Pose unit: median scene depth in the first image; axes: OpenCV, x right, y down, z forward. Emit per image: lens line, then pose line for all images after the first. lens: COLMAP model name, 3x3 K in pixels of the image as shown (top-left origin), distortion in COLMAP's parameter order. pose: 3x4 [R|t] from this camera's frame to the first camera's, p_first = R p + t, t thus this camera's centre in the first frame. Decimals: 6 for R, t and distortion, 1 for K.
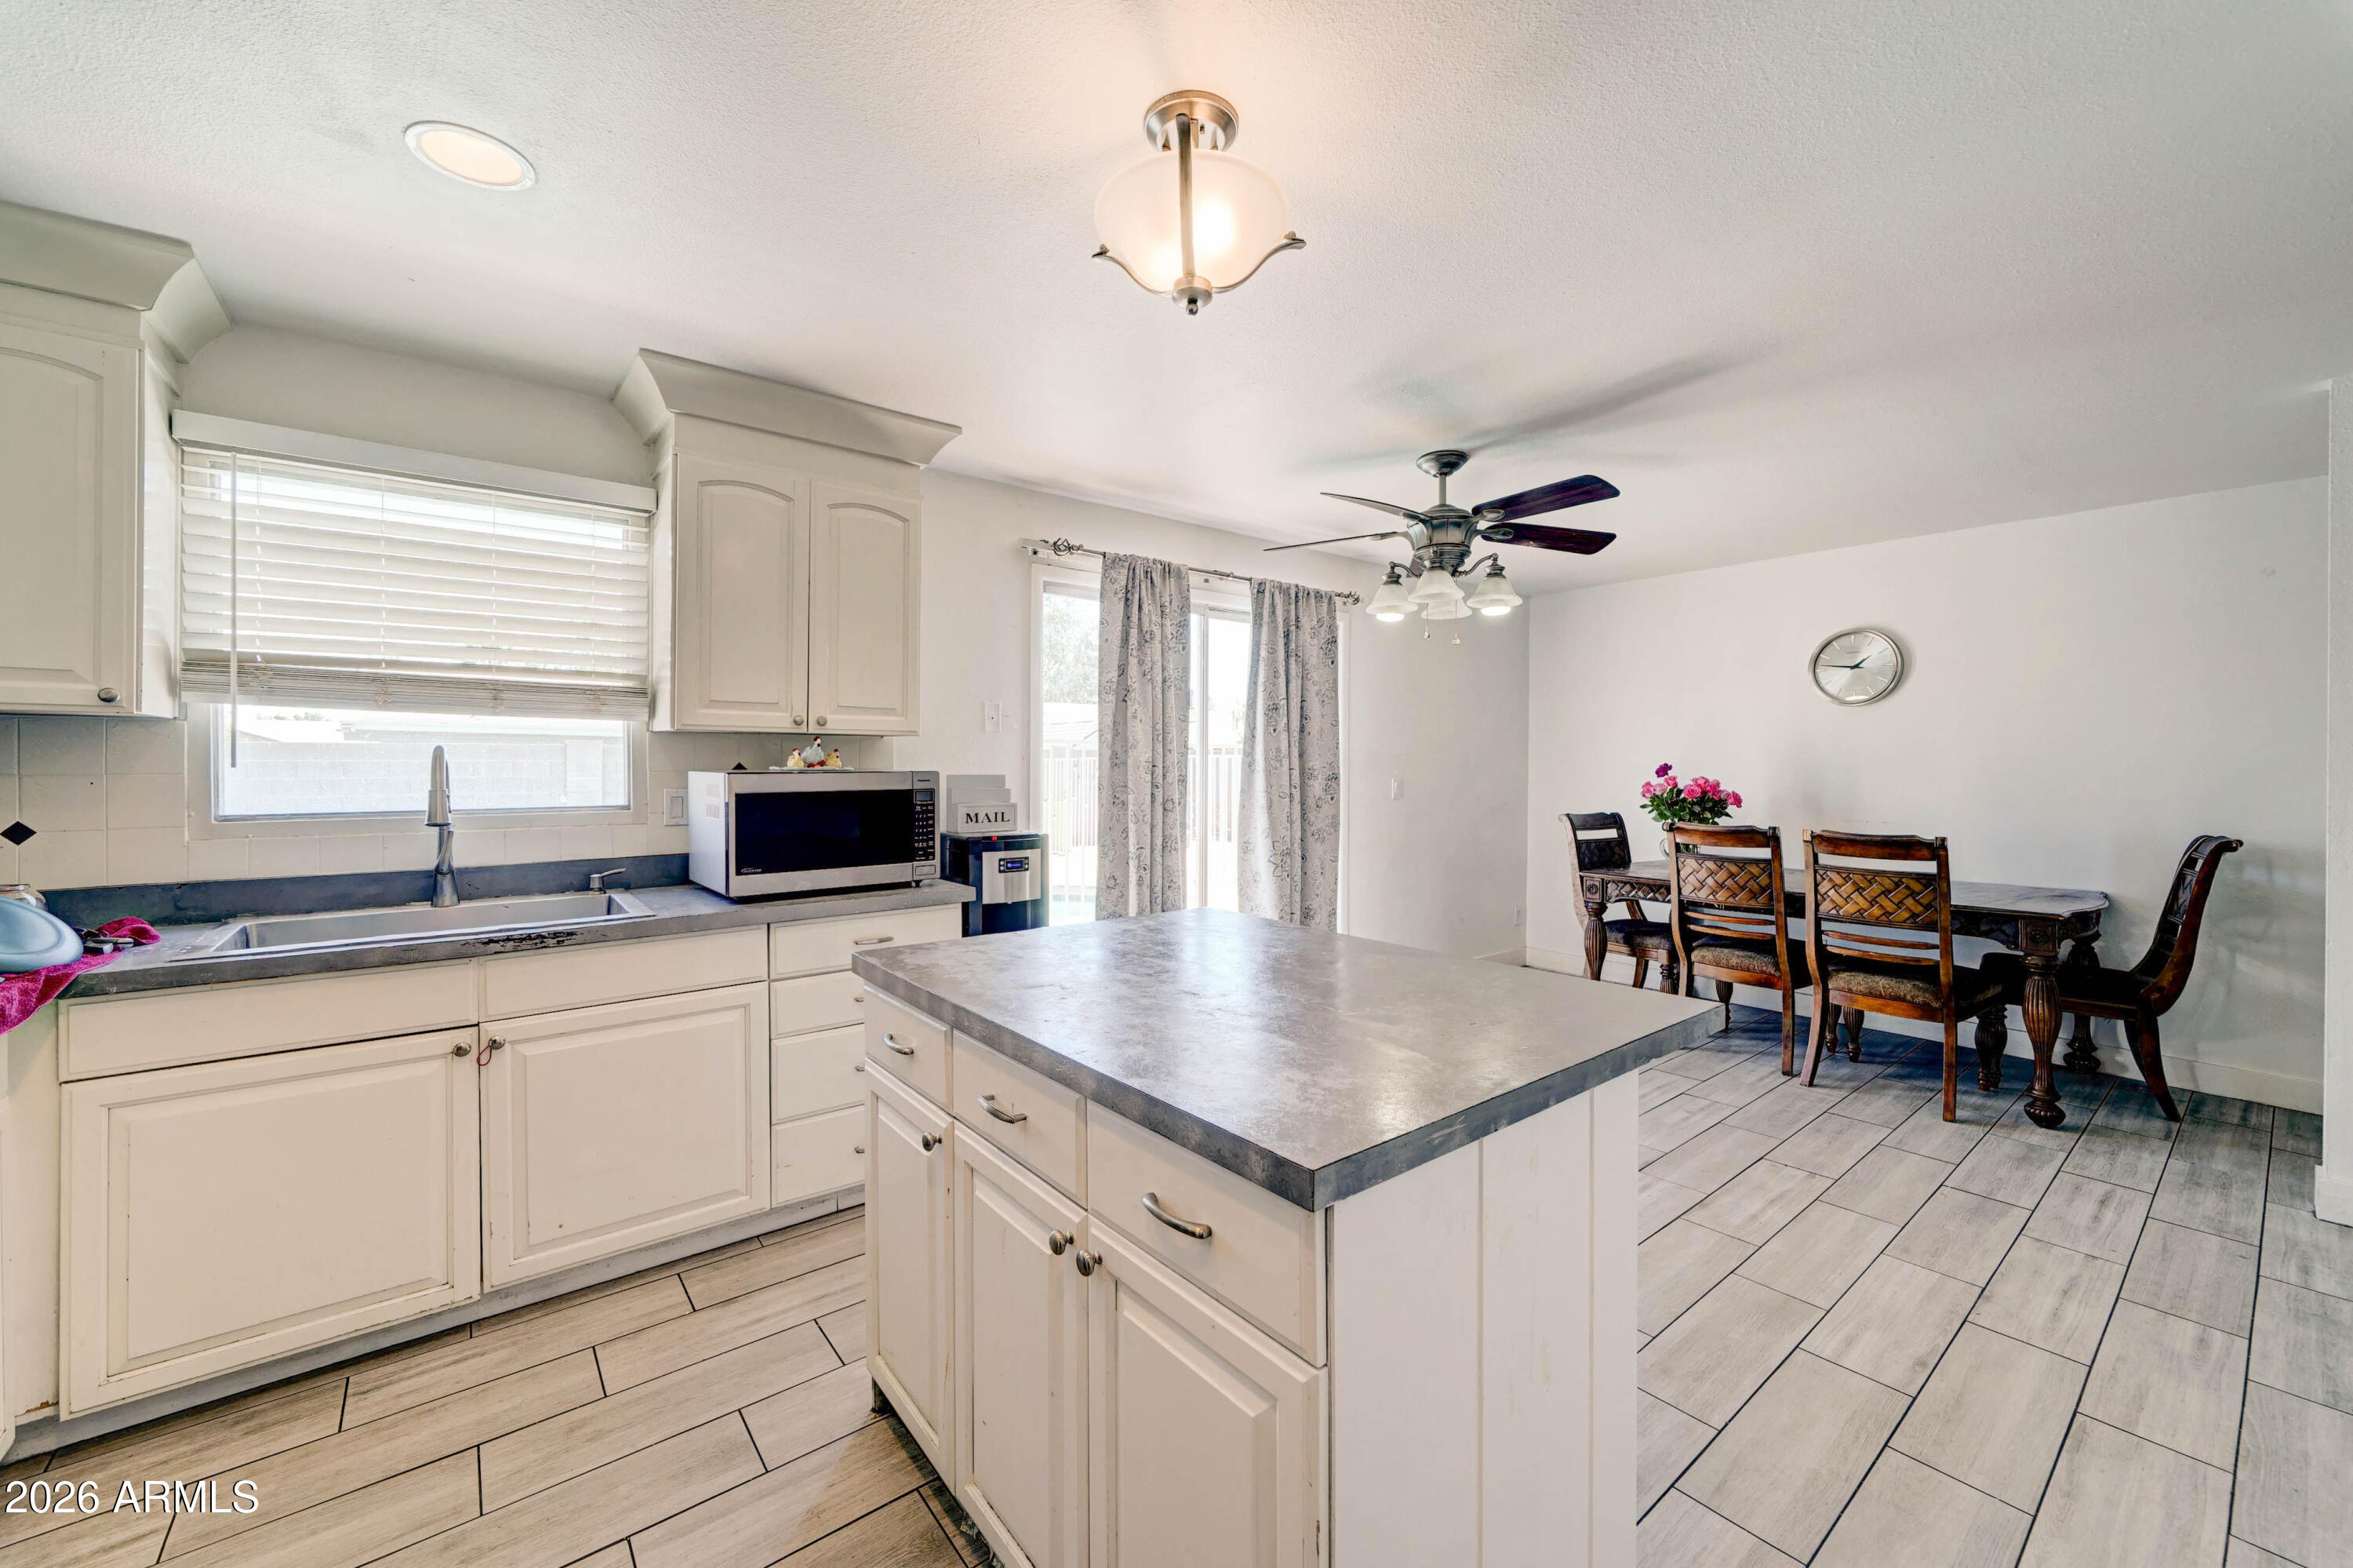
lens RADIAL K [[881.3, 0, 1162.2], [0, 881.3, 773.0], [0, 0, 1]] dist [-0.013464, 0.001261]
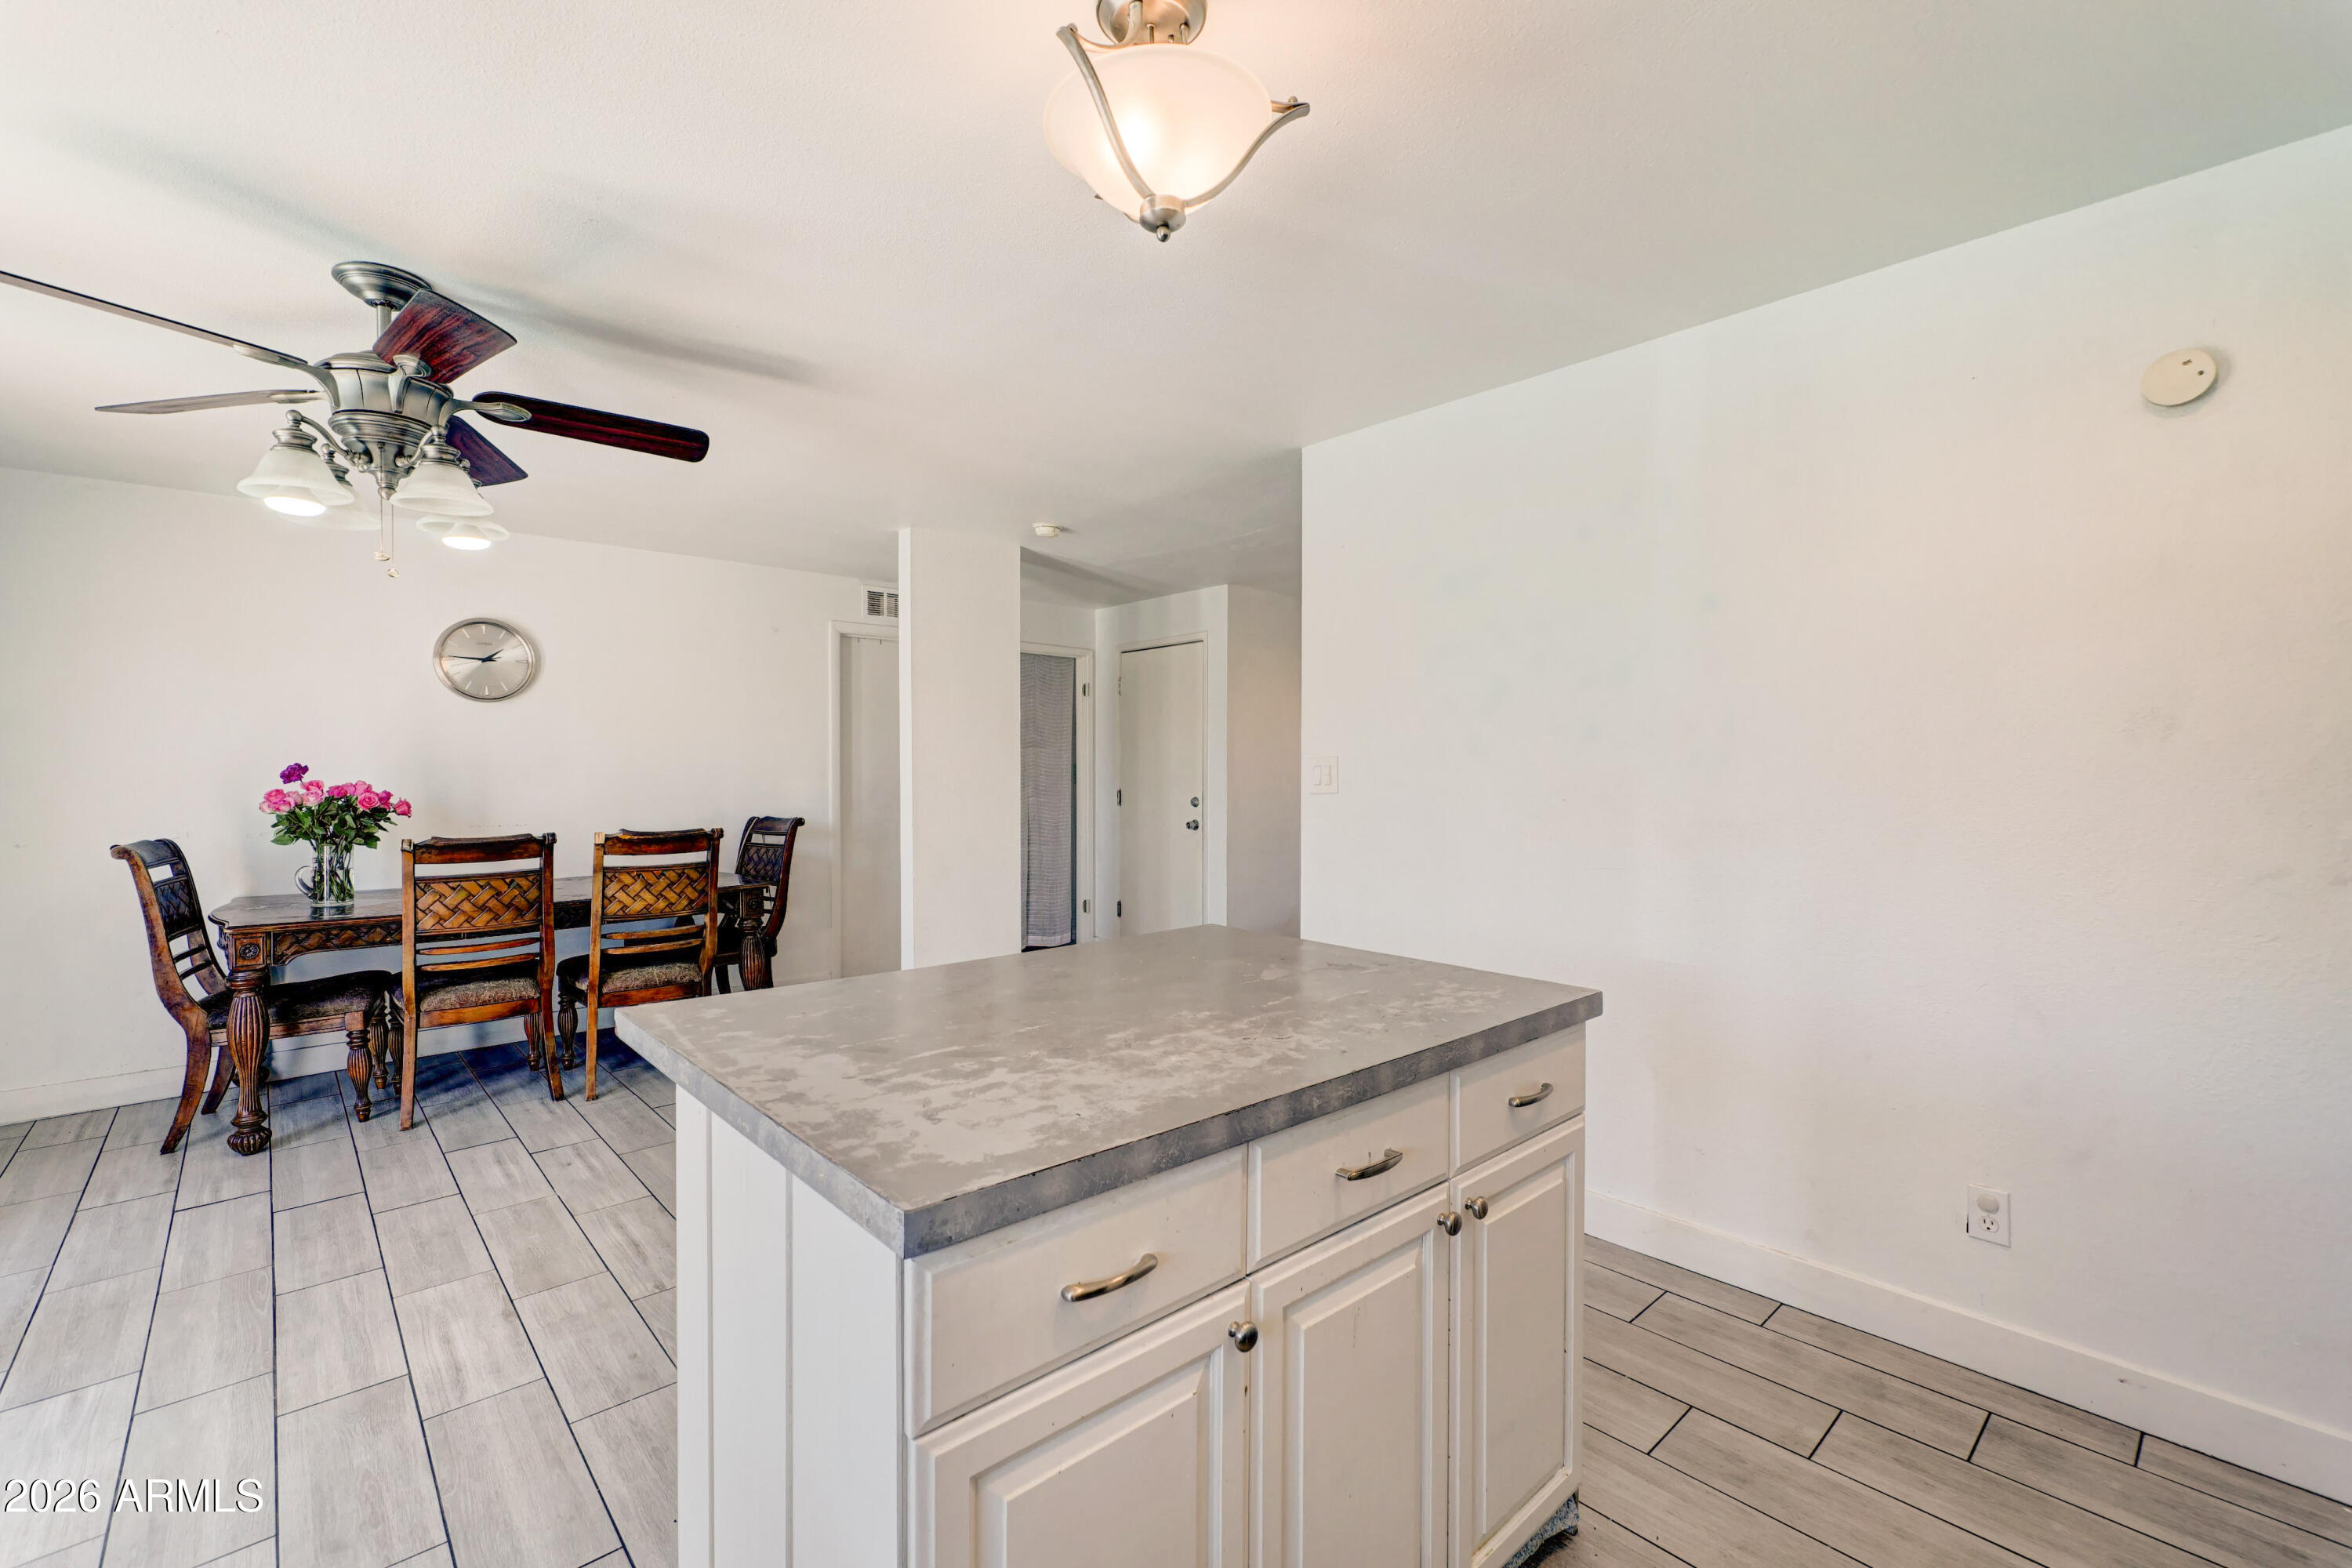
lens RADIAL K [[1008.2, 0, 1186.3], [0, 1008.2, 780.4], [0, 0, 1]] dist [-0.003187, -0.000430]
pose [[-0.093778, -0.014680, 0.995485, -0.423071], [0.007729, 0.999850, 0.015473, -0.004485], [-0.995563, 0.009145, -0.093651, 0.458571]]
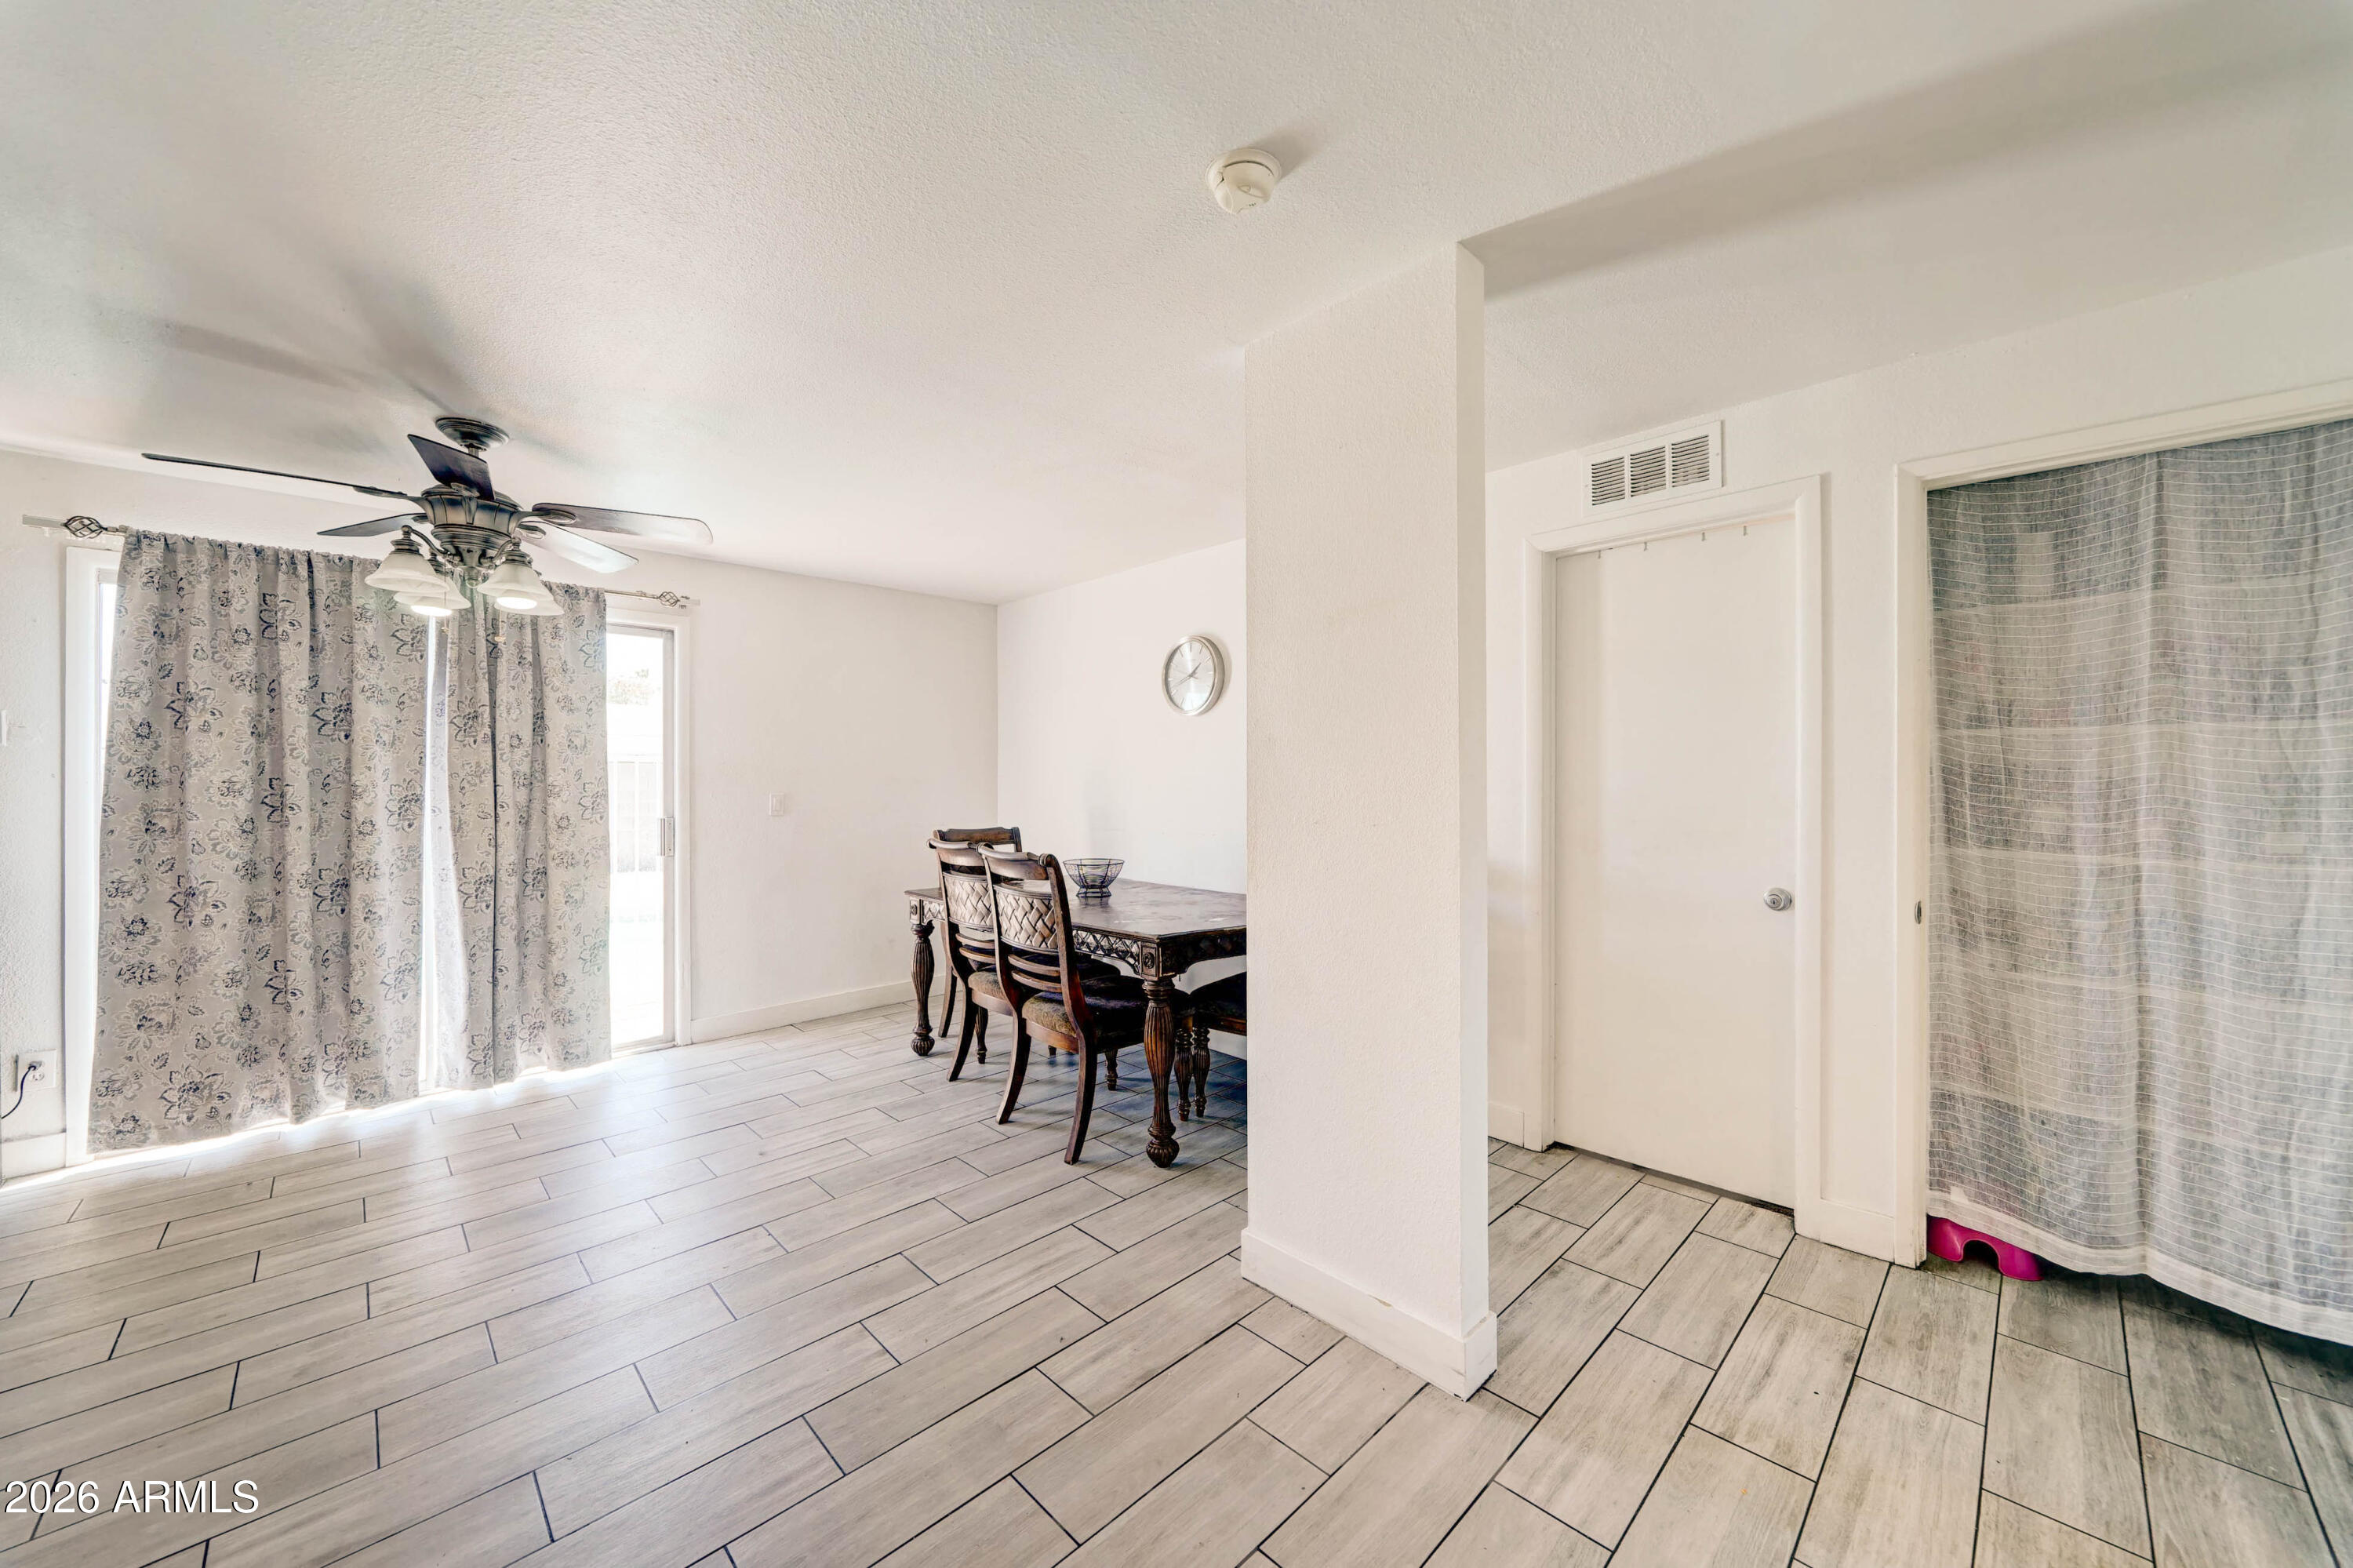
lens RADIAL K [[881.3, 0, 1208.4], [0, 881.3, 773.8], [0, 0, 1]] dist [-0.013464, 0.001261]
pose [[0.991116, -0.005754, 0.132876, 0.840988], [0.007608, 0.999881, -0.013453, 0.002218], [-0.132783, 0.014345, 0.991041, 0.051798]]
